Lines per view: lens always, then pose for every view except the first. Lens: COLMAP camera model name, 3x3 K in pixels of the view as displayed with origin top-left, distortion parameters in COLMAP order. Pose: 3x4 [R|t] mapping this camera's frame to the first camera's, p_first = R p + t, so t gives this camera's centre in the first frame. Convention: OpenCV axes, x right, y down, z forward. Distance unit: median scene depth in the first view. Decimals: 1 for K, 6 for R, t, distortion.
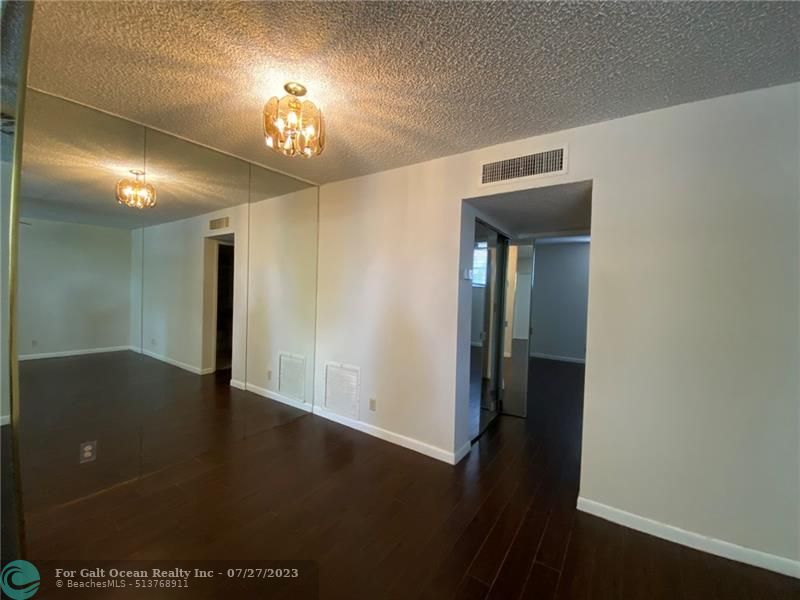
lens RADIAL K [[323.8, 0, 400.7], [0, 323.8, 297.7], [0, 0, 1]] dist [0.030134, -0.023623]
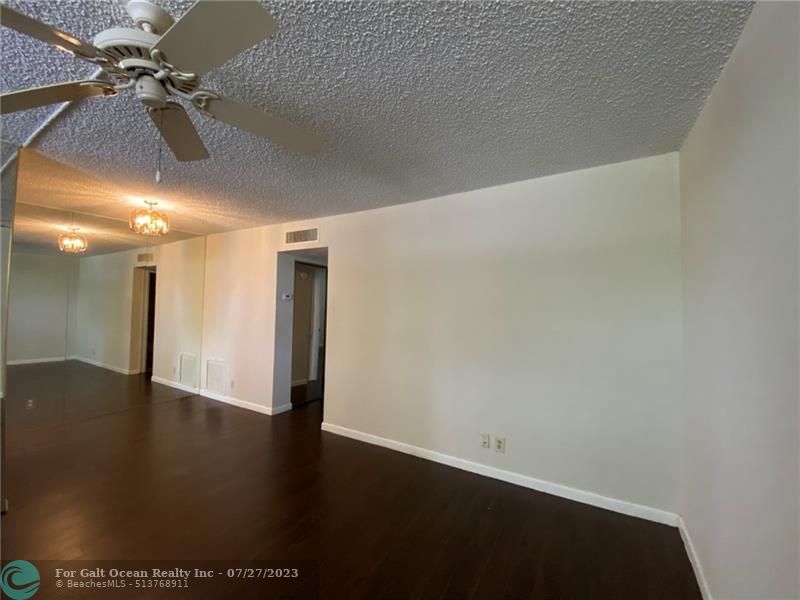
lens RADIAL K [[323.8, 0, 400.7], [0, 323.8, 297.7], [0, 0, 1]] dist [0.030134, -0.023623]
pose [[0.997734, -0.014890, 0.065611, 0.523423], [0.017388, 0.999139, -0.037673, 0.000527], [-0.064994, 0.038728, 0.997134, -0.501026]]
